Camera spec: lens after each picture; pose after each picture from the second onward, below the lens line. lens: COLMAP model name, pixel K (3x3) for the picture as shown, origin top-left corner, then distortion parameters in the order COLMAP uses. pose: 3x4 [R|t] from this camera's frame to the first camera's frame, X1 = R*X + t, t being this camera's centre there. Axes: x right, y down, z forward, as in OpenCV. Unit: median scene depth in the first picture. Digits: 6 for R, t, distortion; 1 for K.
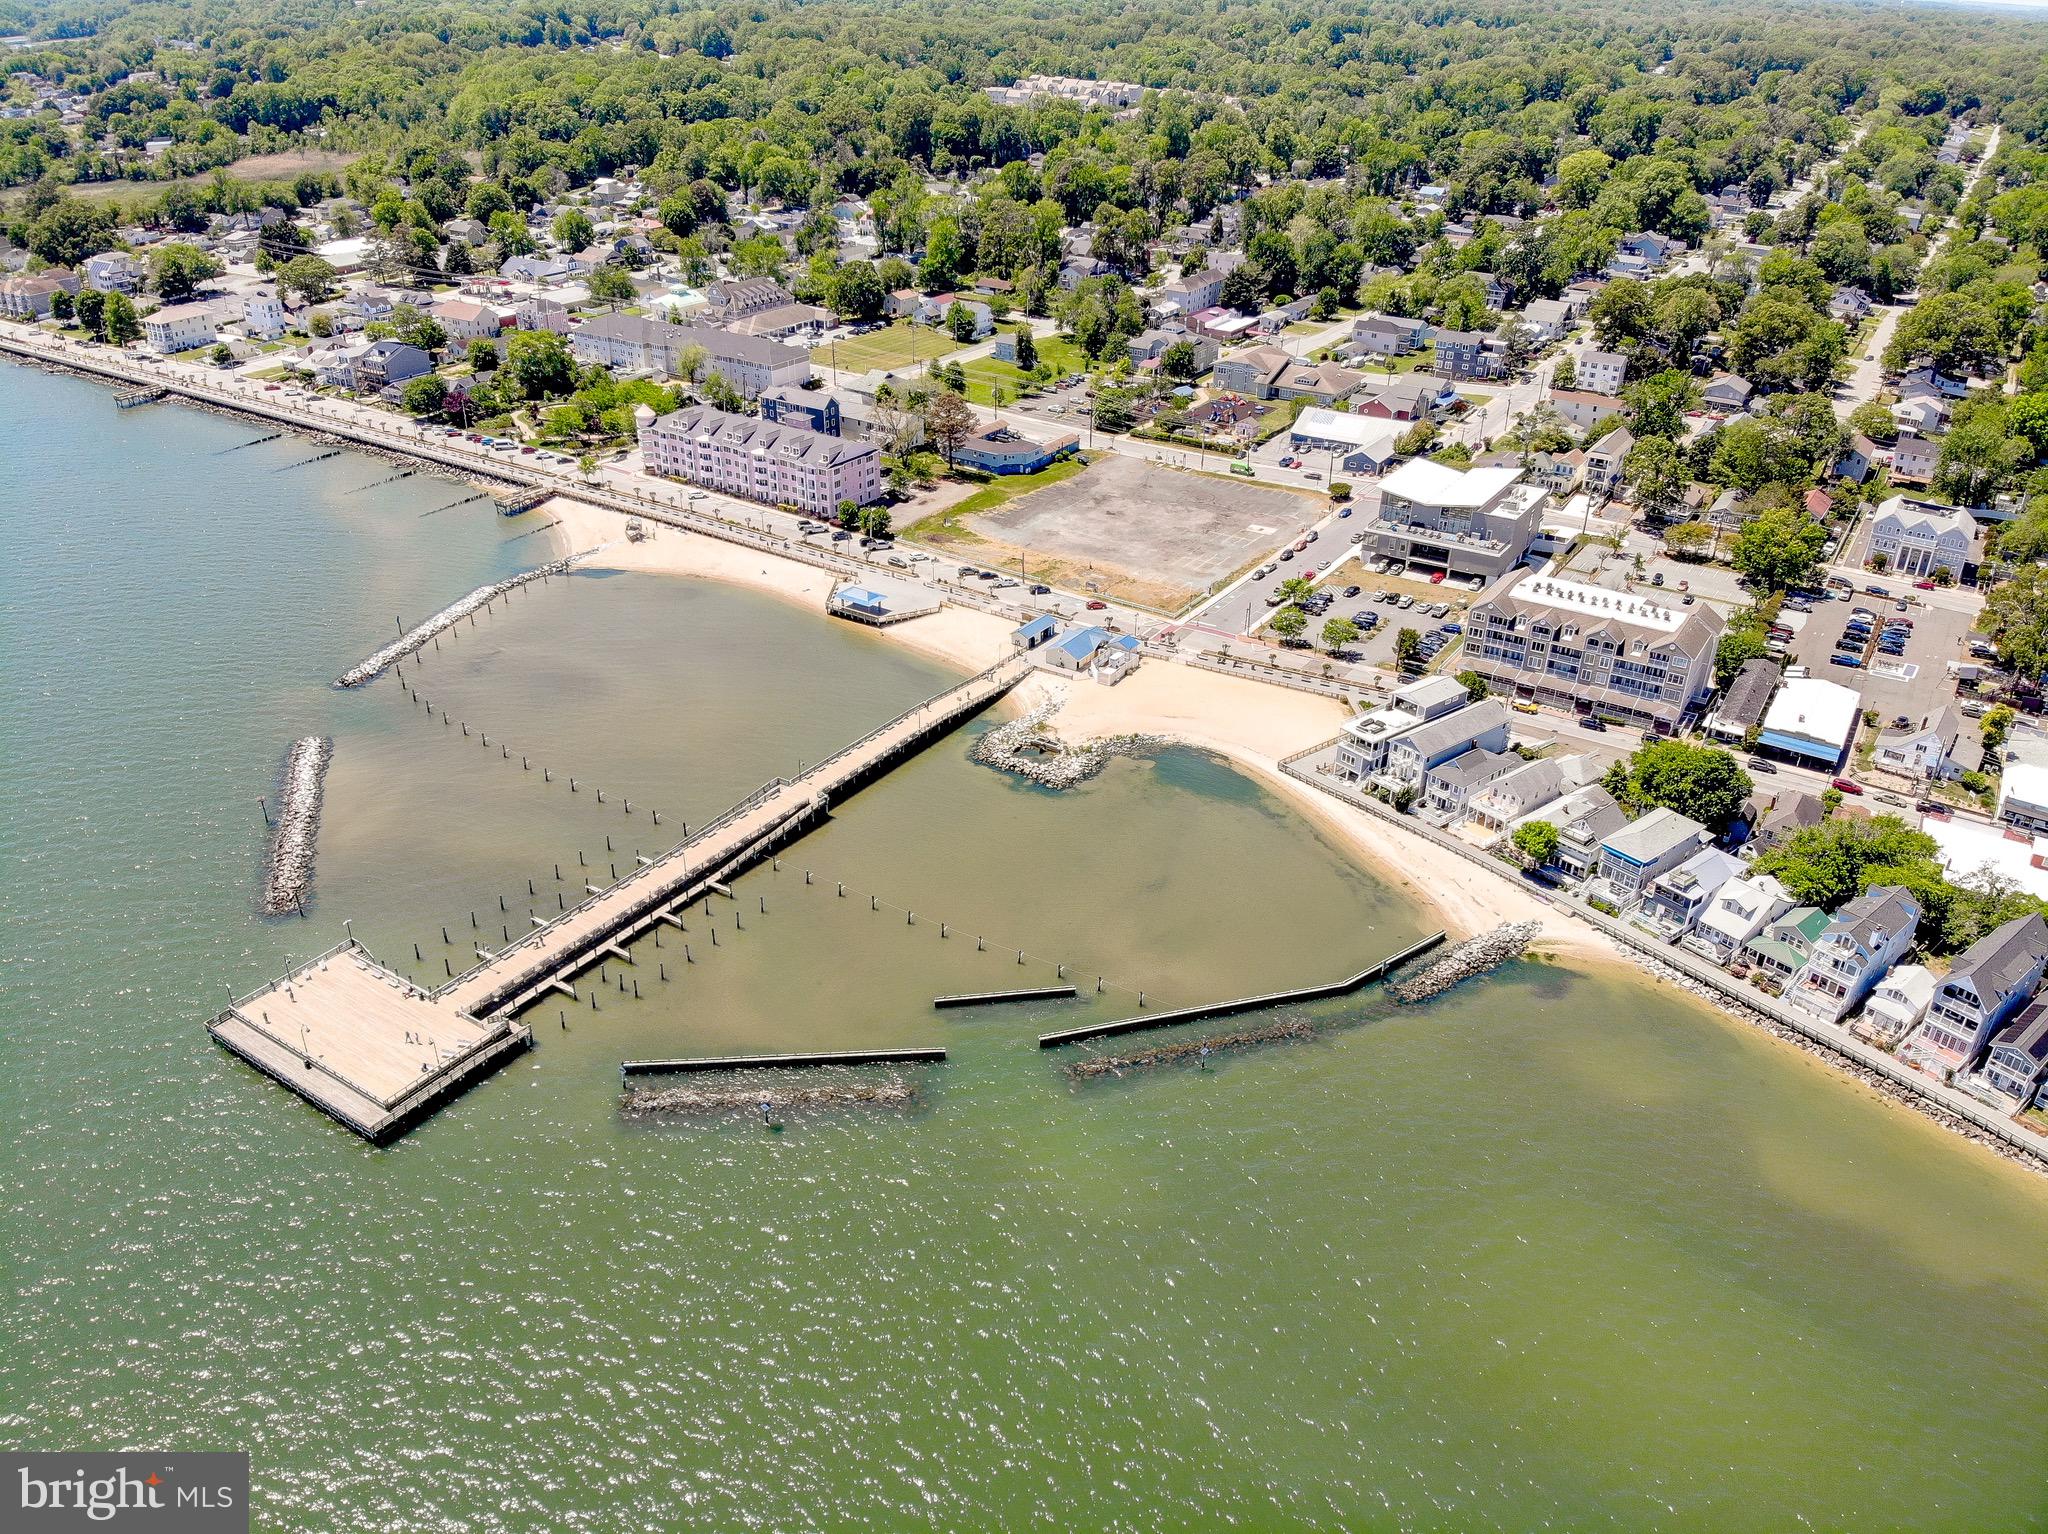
lens RADIAL K [[1487.9, 0, 1012.7], [0, 1487.9, 789.7], [0, 0, 1]] dist [0.164893, -0.339484]
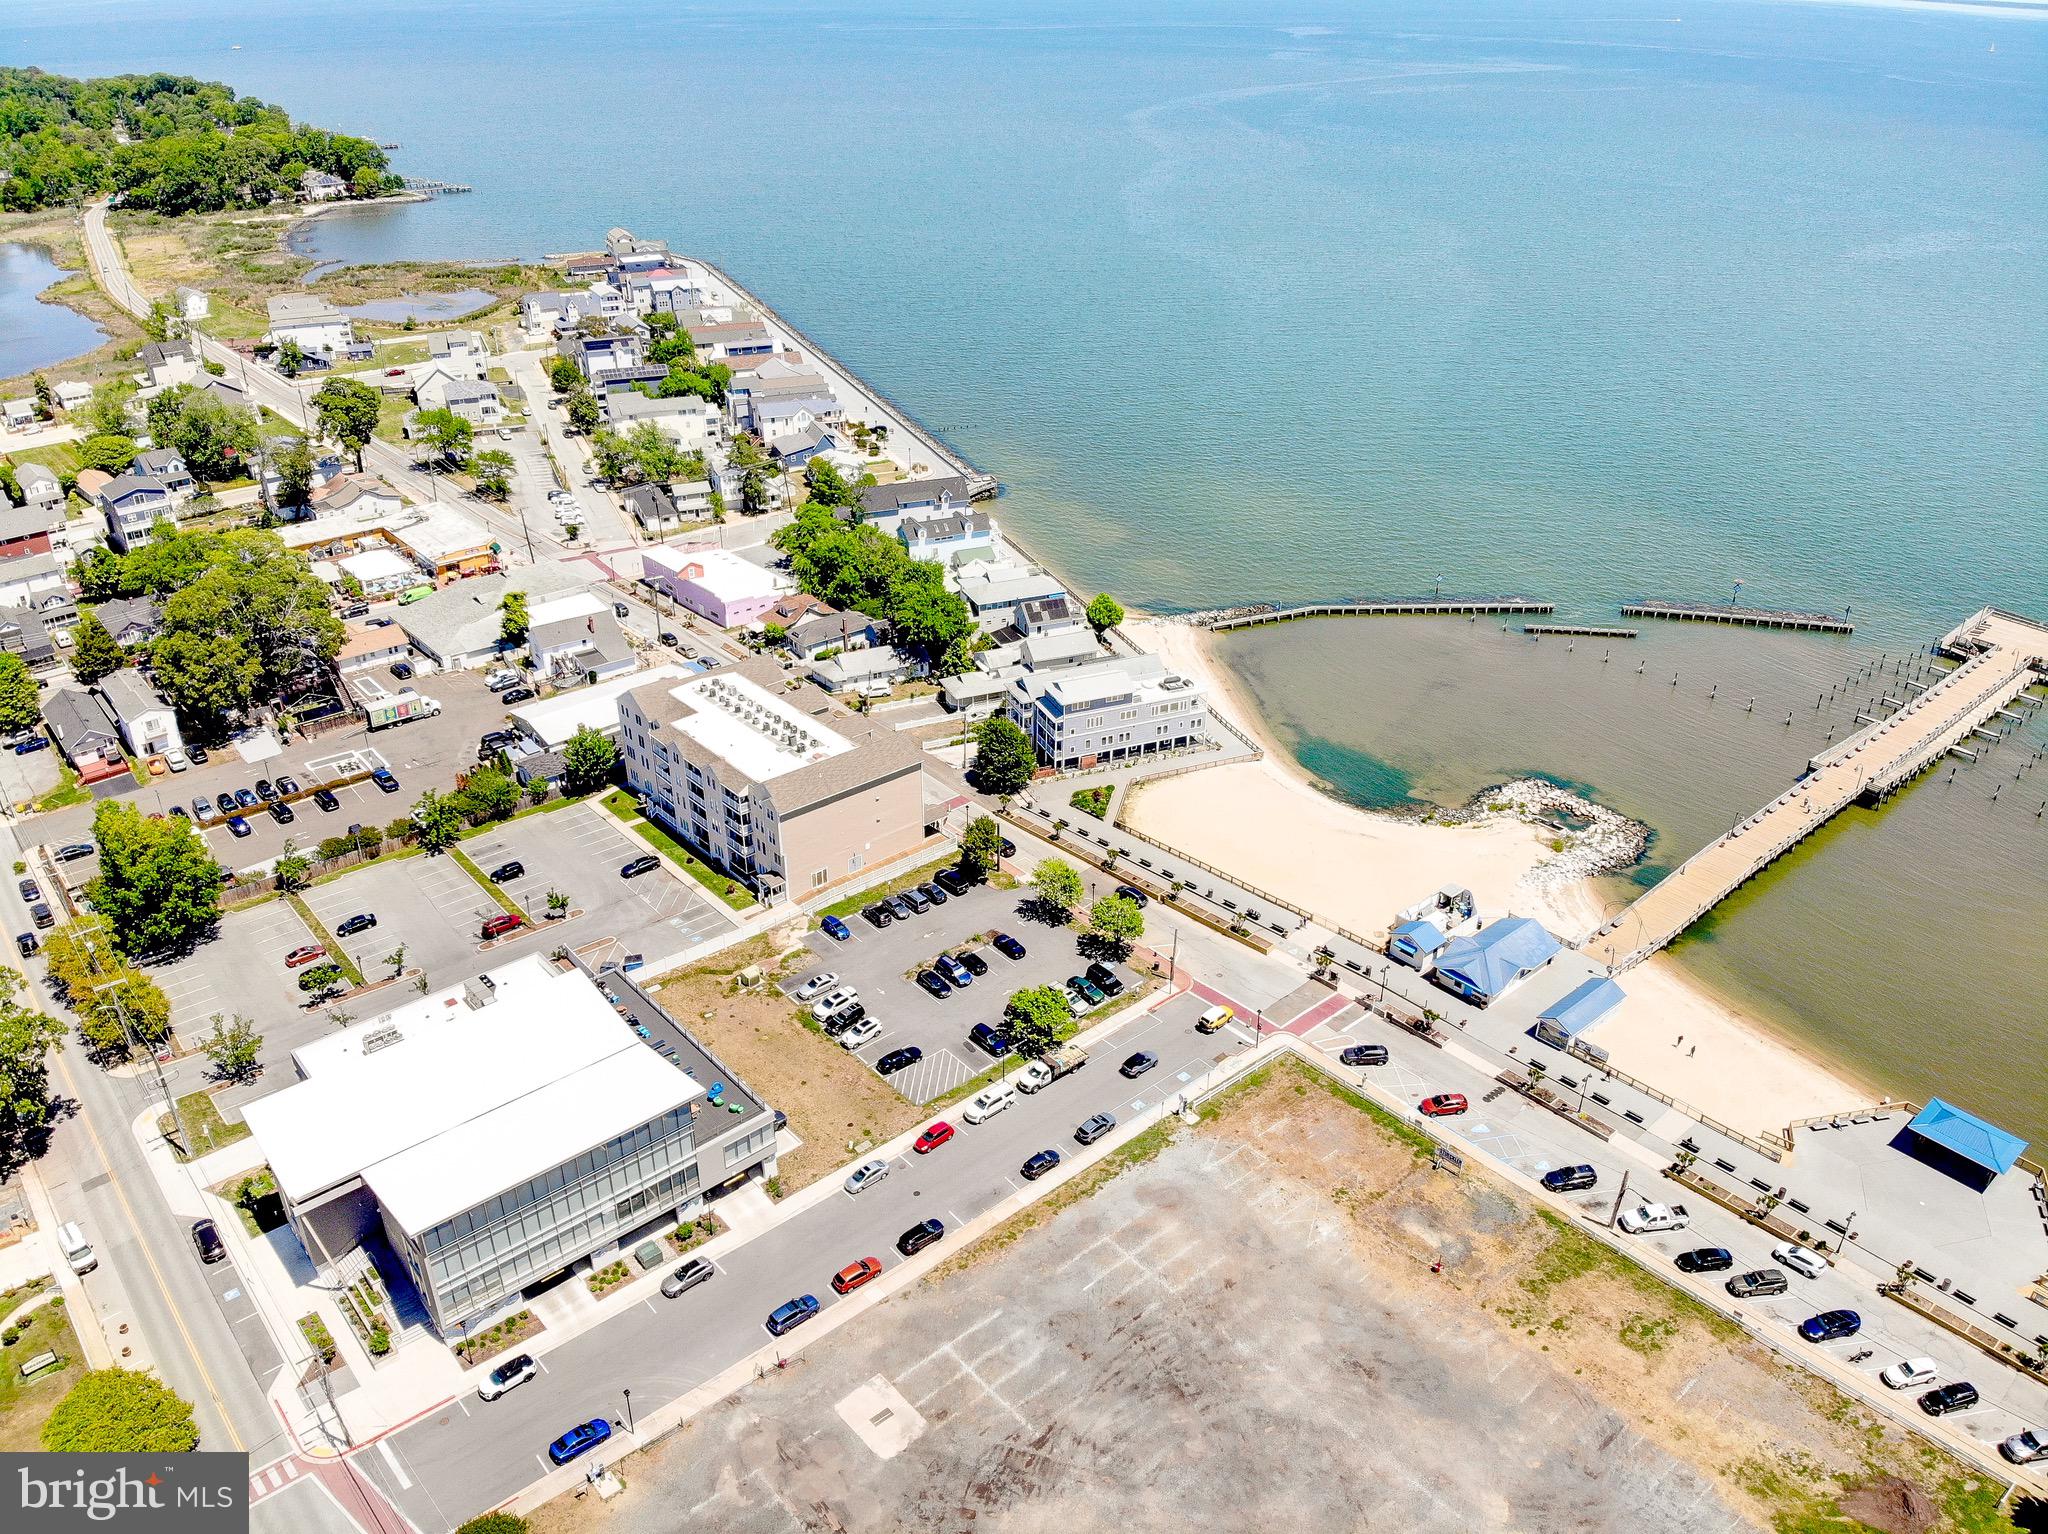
lens RADIAL K [[1487.9, 0, 1012.7], [0, 1487.9, 789.7], [0, 0, 1]] dist [0.164893, -0.339484]
pose [[-0.961448, -0.143124, 0.234807, 0.105516], [0.122462, 0.541683, 0.831614, -0.698281], [-0.246215, 0.828309, -0.503272, 1.397787]]
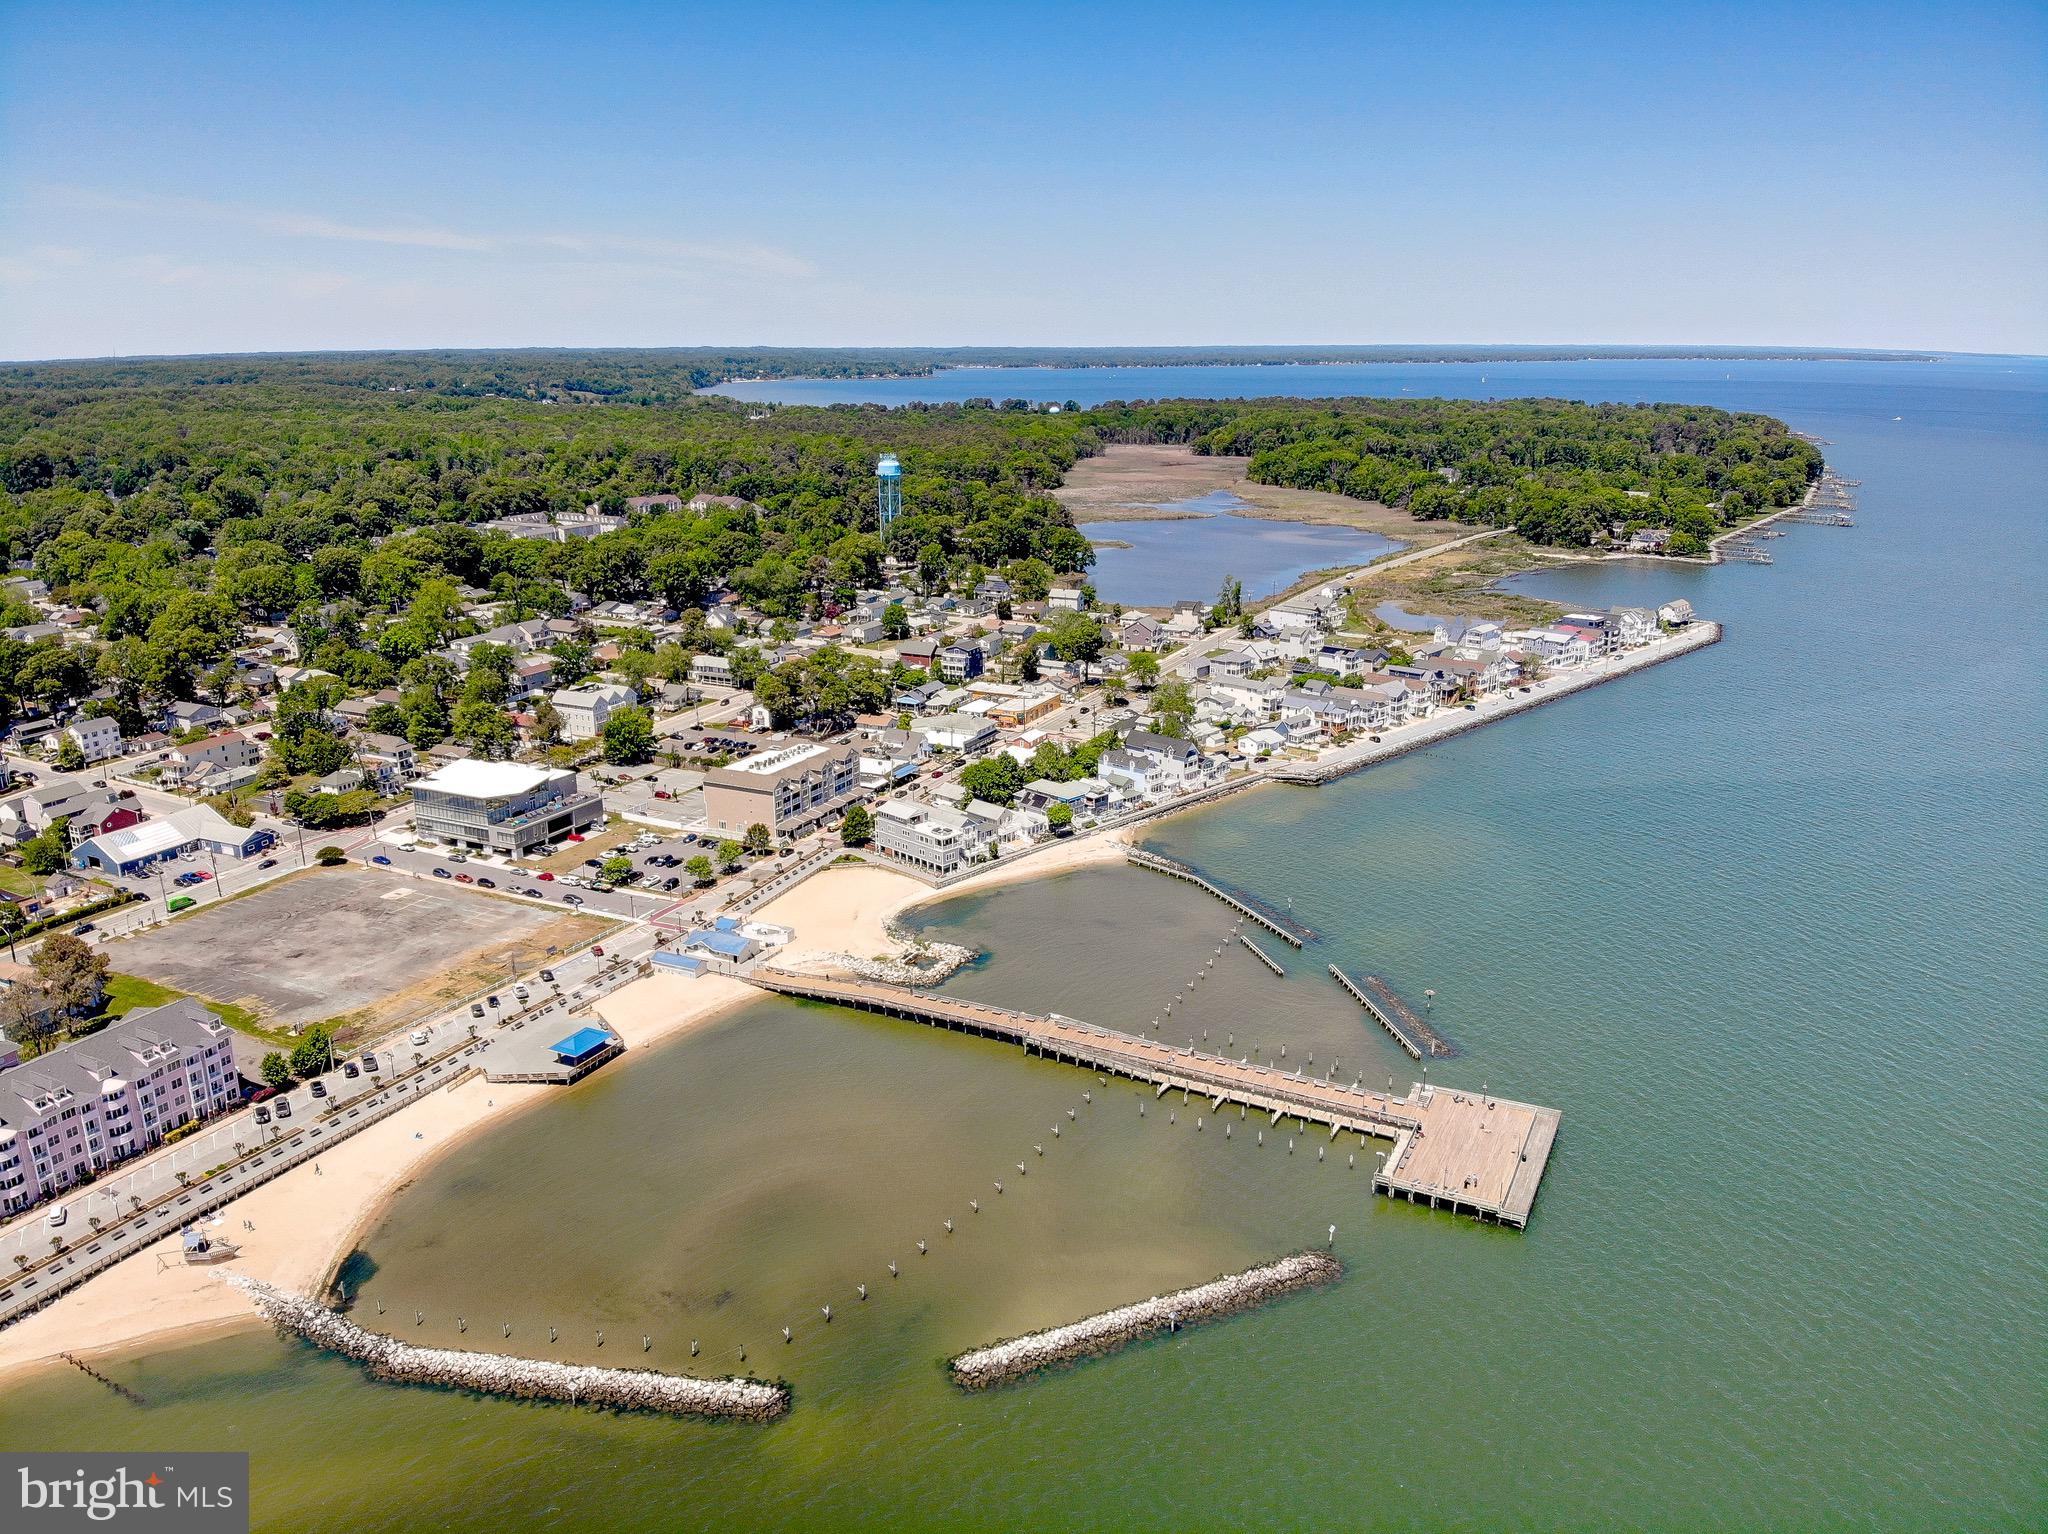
lens RADIAL K [[1482.6, 0, 1025.5], [0, 1482.6, 772.9], [0, 0, 1]] dist [0.187192, -0.371830]
pose [[-0.122000, -0.286633, 0.950241, -1.030359], [0.483848, 0.818751, 0.309091, -0.454122], [-0.866607, 0.497481, 0.038799, 0.775141]]
